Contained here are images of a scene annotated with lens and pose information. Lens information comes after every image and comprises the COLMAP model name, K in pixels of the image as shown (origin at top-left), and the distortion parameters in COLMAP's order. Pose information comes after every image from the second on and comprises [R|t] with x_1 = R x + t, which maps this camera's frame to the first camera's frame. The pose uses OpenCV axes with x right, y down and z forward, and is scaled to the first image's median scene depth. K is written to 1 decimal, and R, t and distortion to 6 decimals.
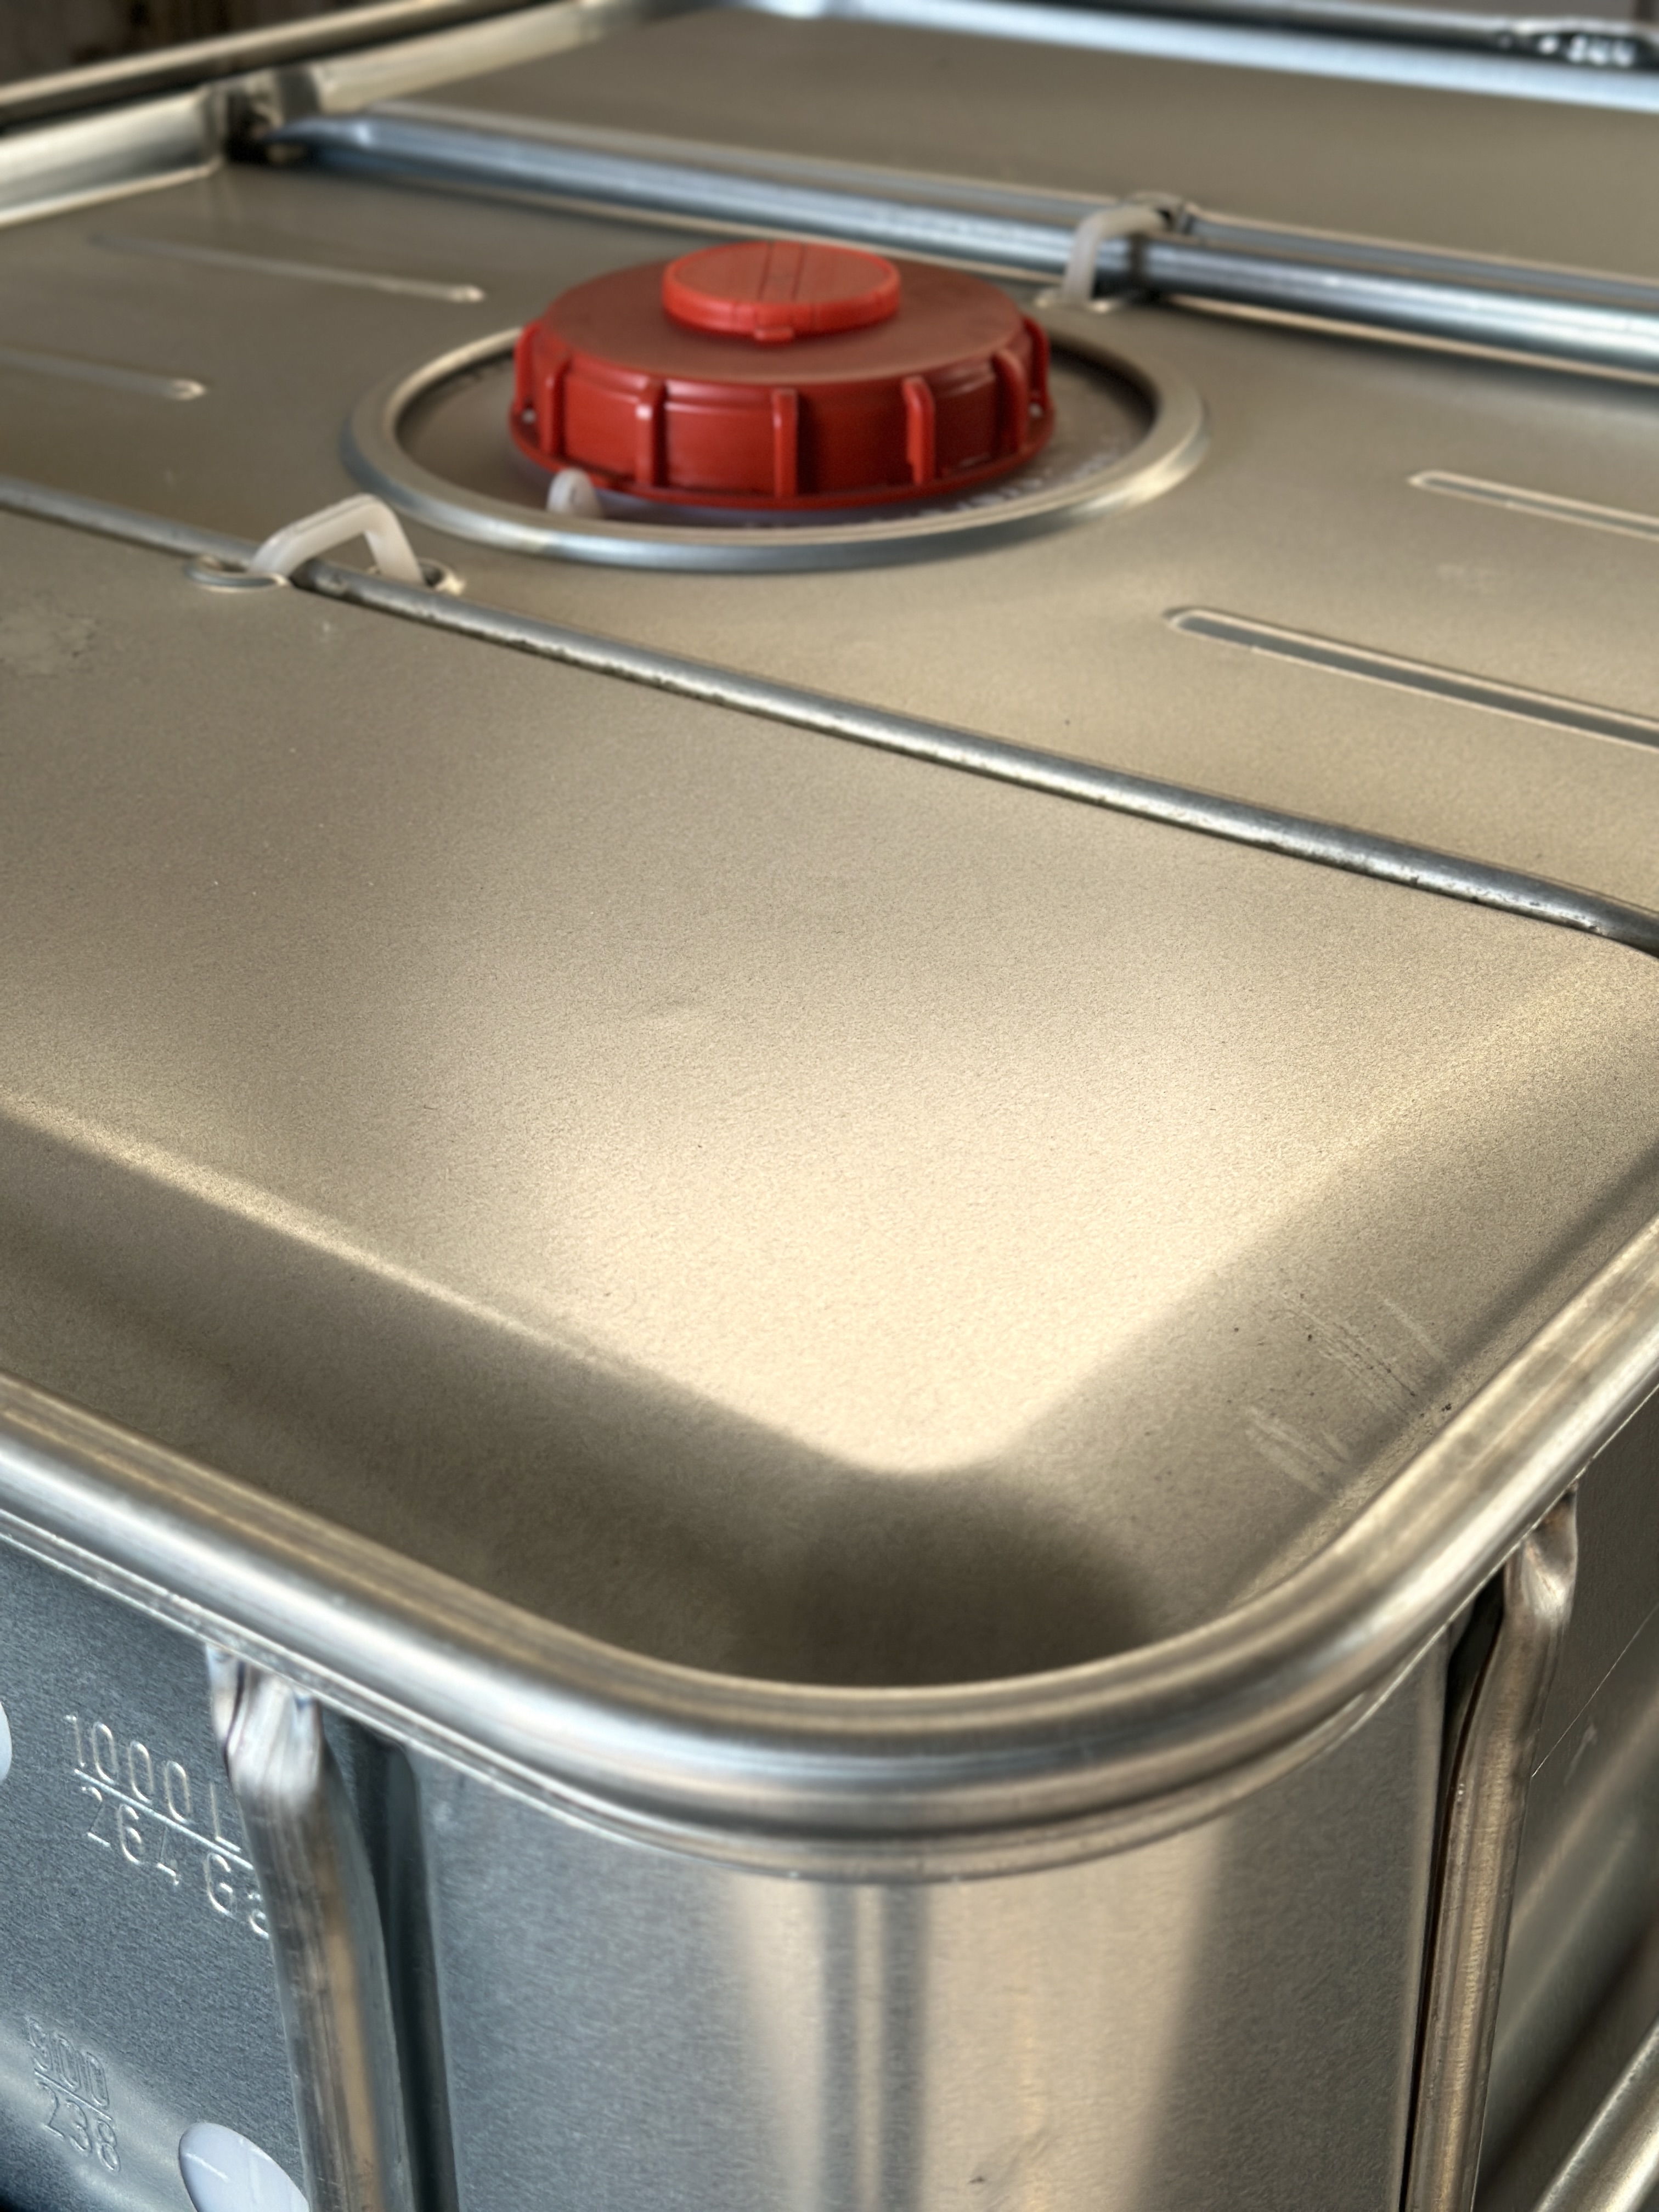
lens RADIAL K [[3108.0, 0, 829.5], [0, 3108.0, 1106.0], [0, 0, 1]] dist [0.312671, -0.066216]
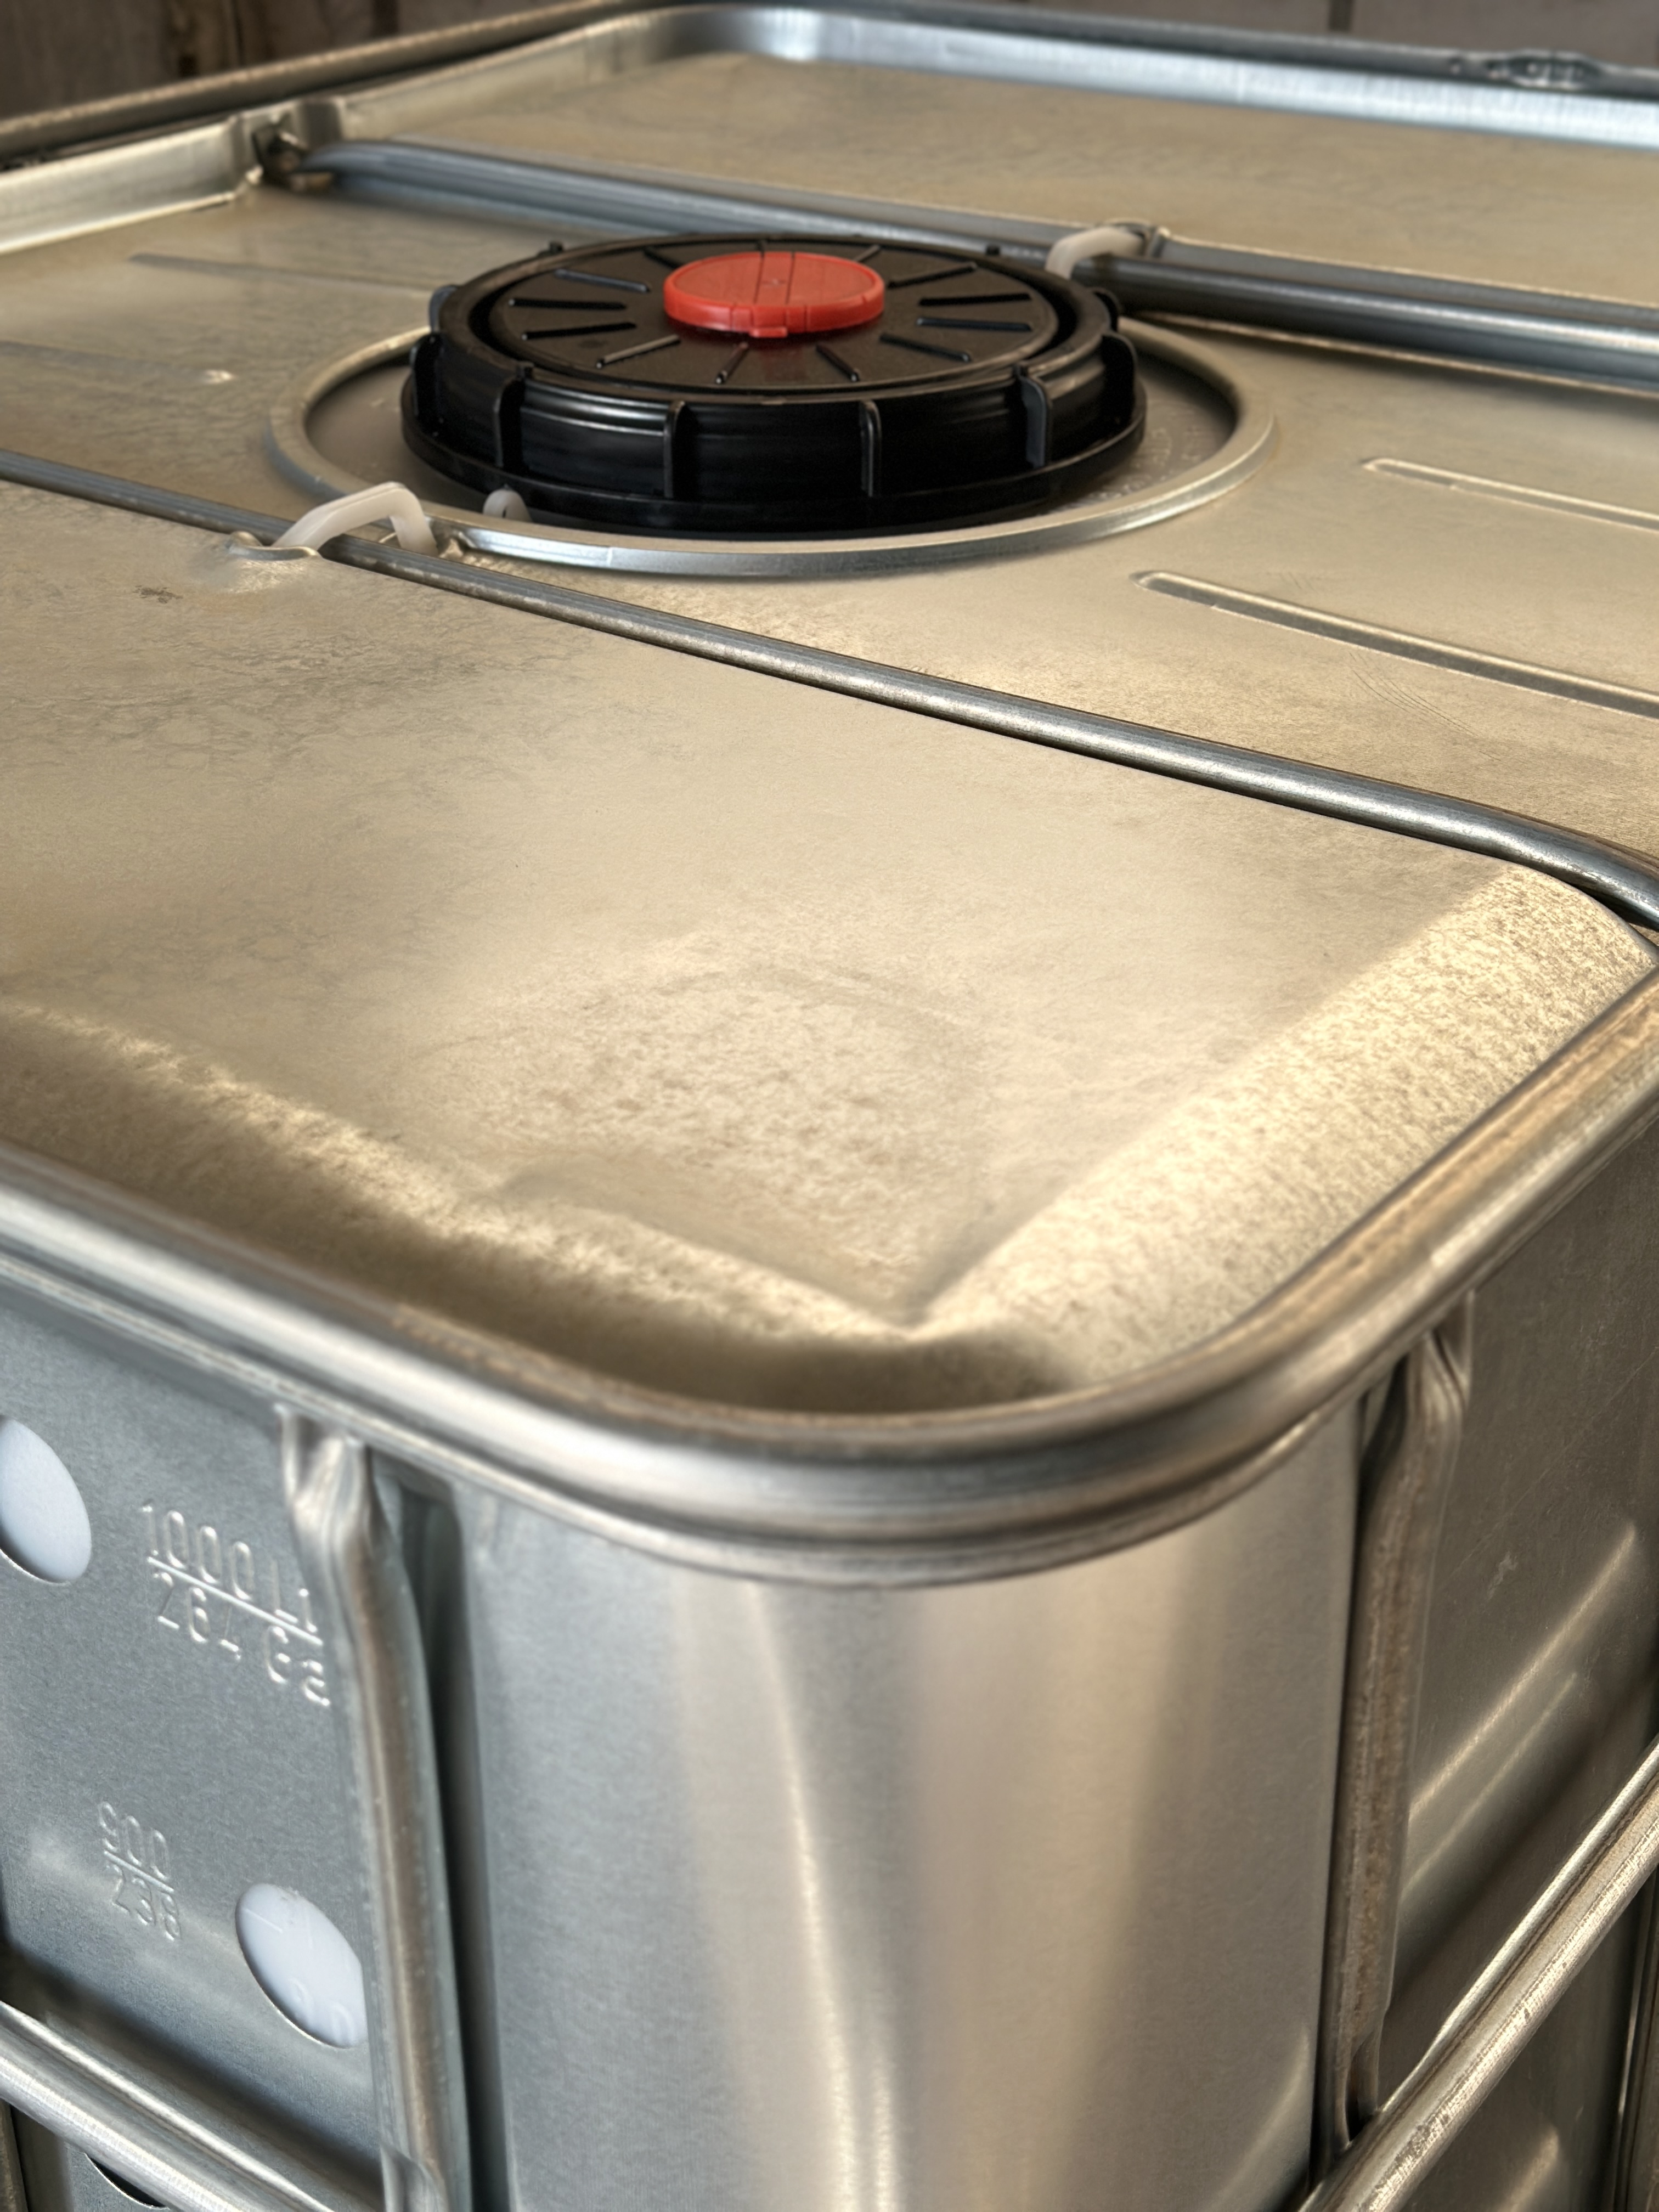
lens RADIAL K [[3108.0, 0, 829.5], [0, 3108.0, 1106.0], [0, 0, 1]] dist [0.312671, -0.066216]
pose [[1.000000, -0.000794, 0.000191, 0.004684], [0.000797, 0.999838, -0.017956, 0.068178], [-0.000177, 0.017956, 0.999839, -0.123231]]
